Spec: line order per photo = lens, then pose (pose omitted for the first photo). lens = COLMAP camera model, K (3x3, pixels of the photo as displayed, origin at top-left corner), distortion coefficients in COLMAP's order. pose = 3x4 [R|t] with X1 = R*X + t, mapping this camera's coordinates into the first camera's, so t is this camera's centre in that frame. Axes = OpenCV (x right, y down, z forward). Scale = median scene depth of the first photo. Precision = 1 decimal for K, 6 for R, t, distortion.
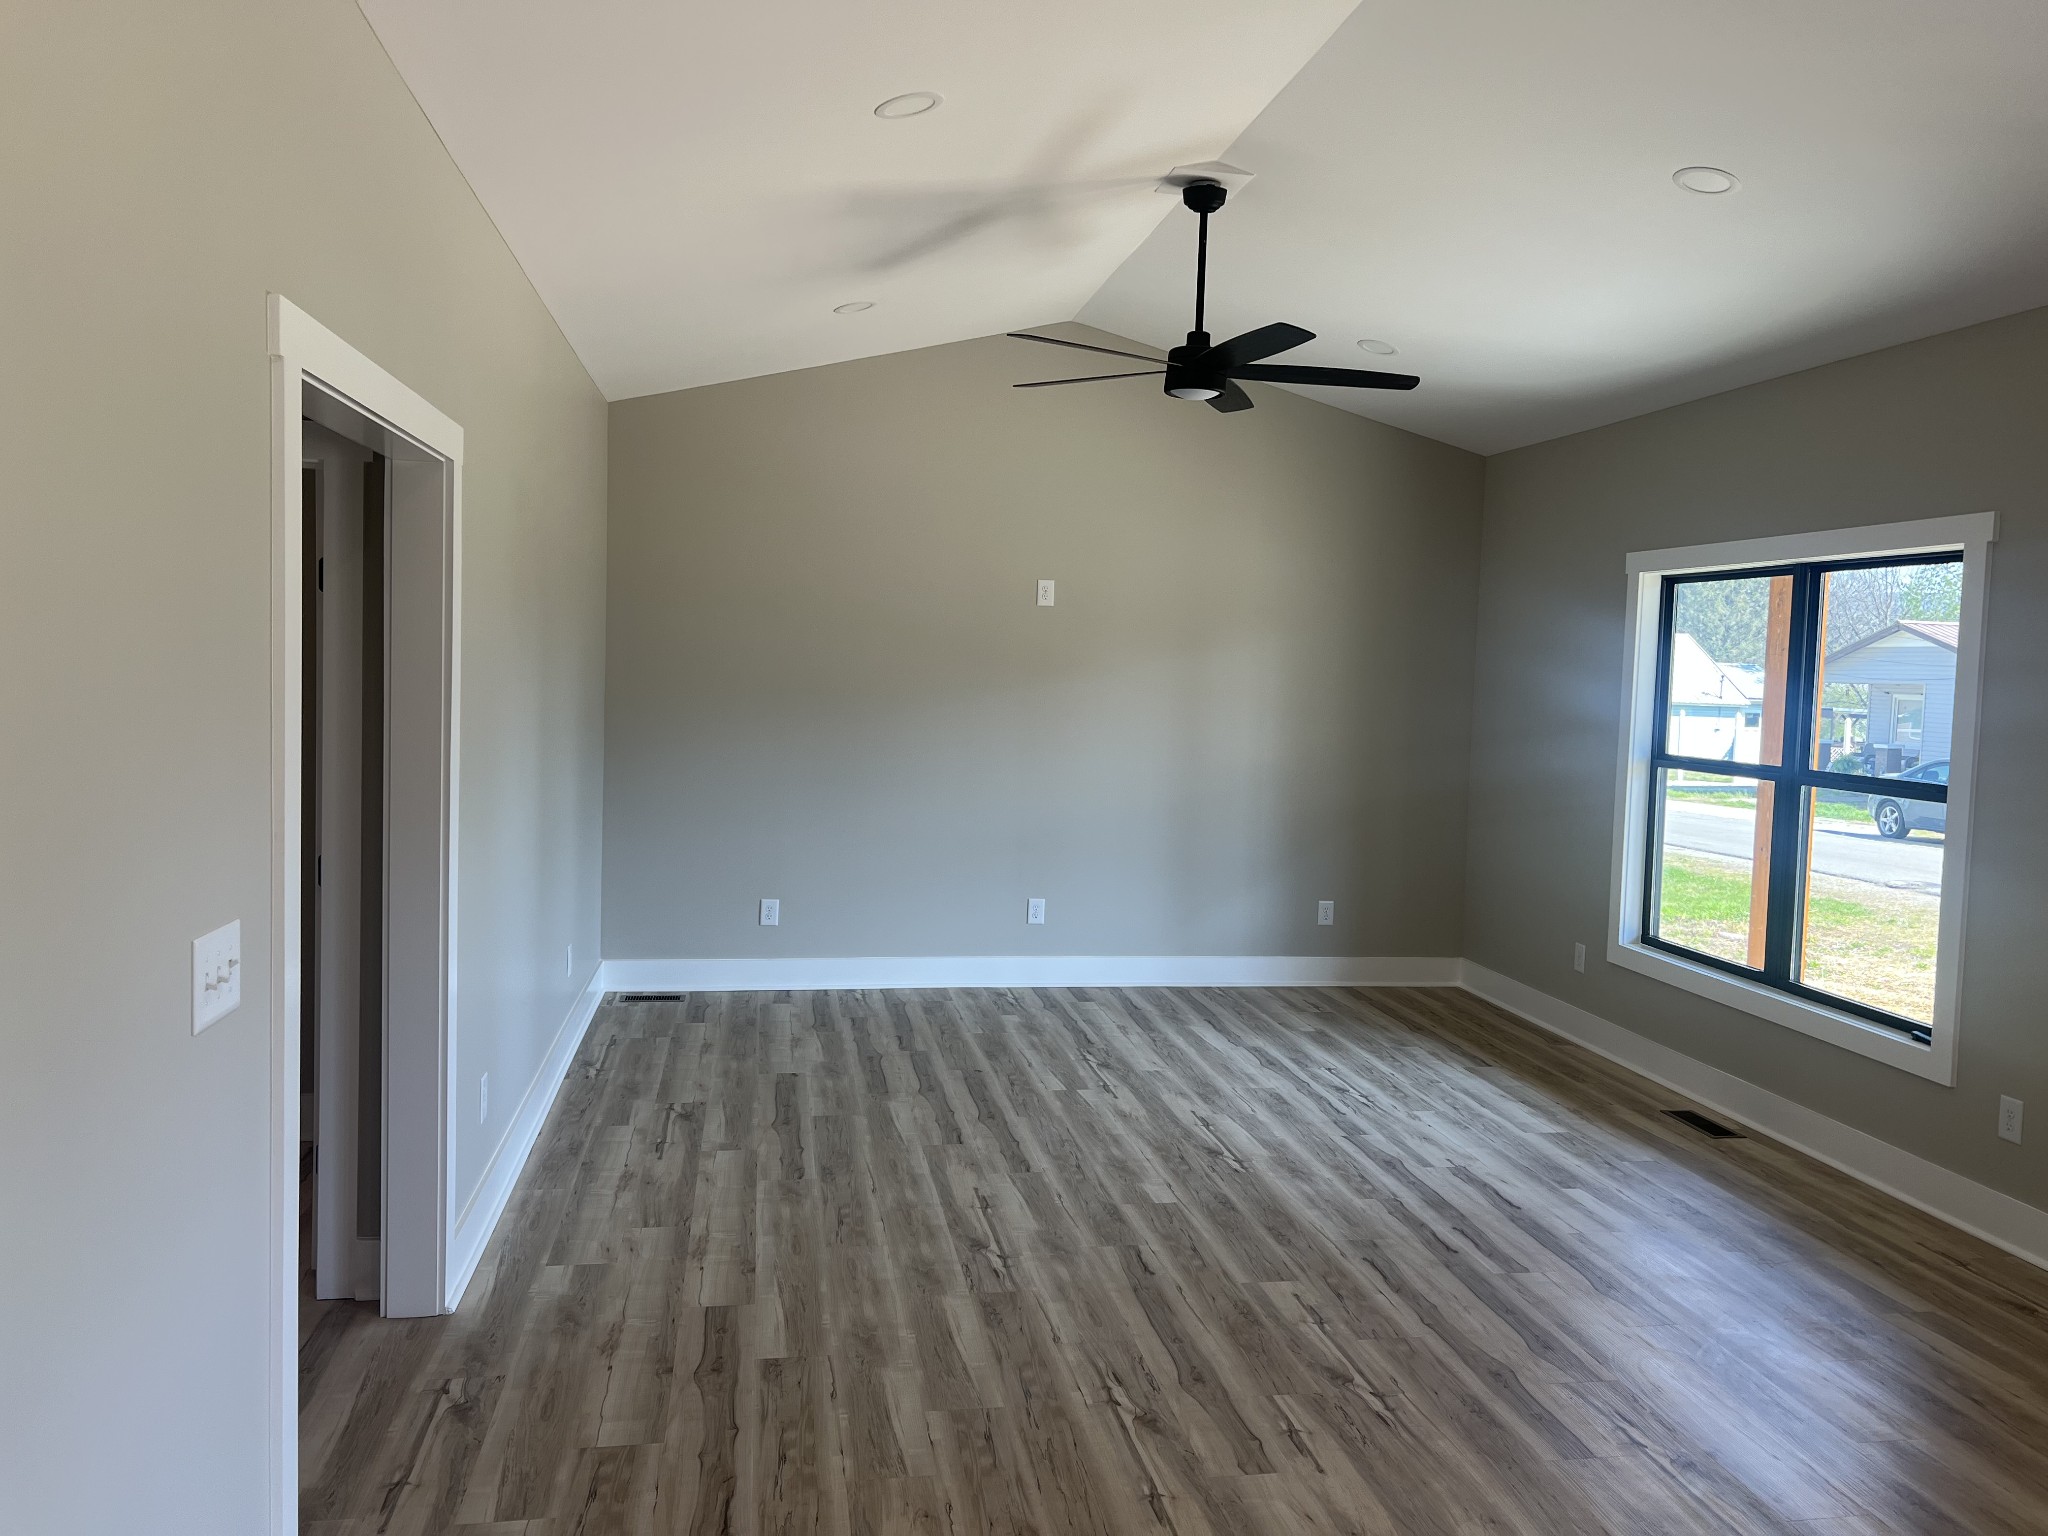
lens RADIAL K [[1534.6, 0, 1024.3], [0, 1534.6, 764.4], [0, 0, 1]] dist [0.026127, -0.013917]
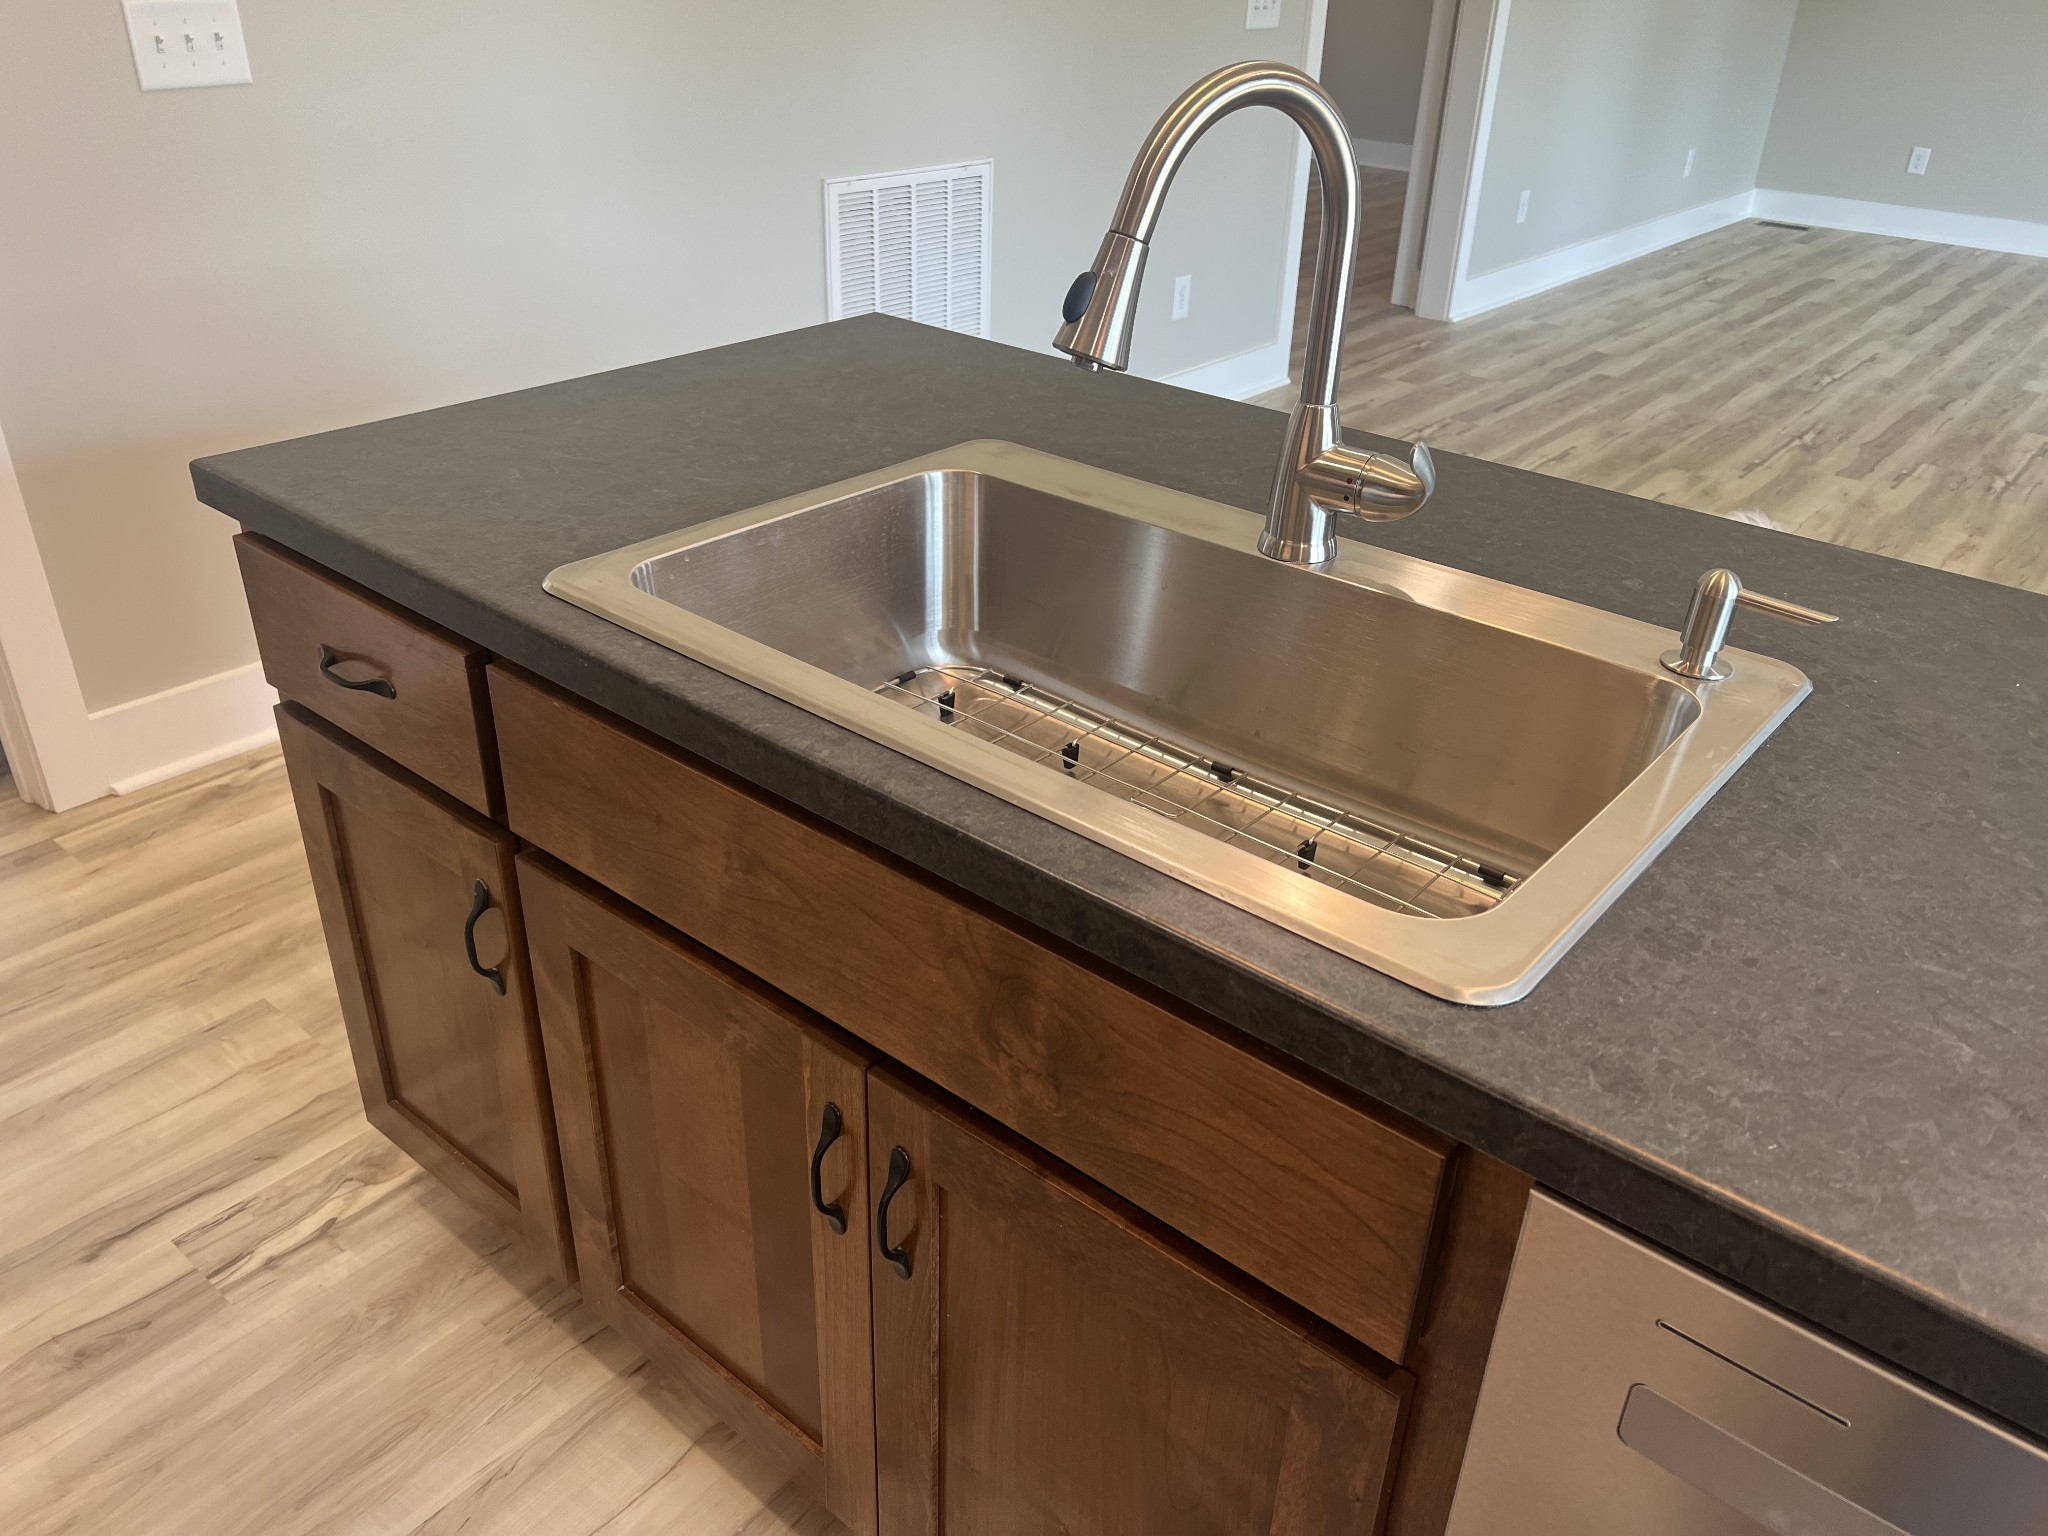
lens RADIAL K [[1534.6, 0, 1028.9], [0, 1534.6, 765.9], [0, 0, 1]] dist [0.026127, -0.013917]
pose [[0.645304, 0.365313, -0.670916, 0.681631], [-0.067976, 0.902223, 0.425879, 0.129351], [0.760895, -0.229215, 0.607041, -0.492020]]
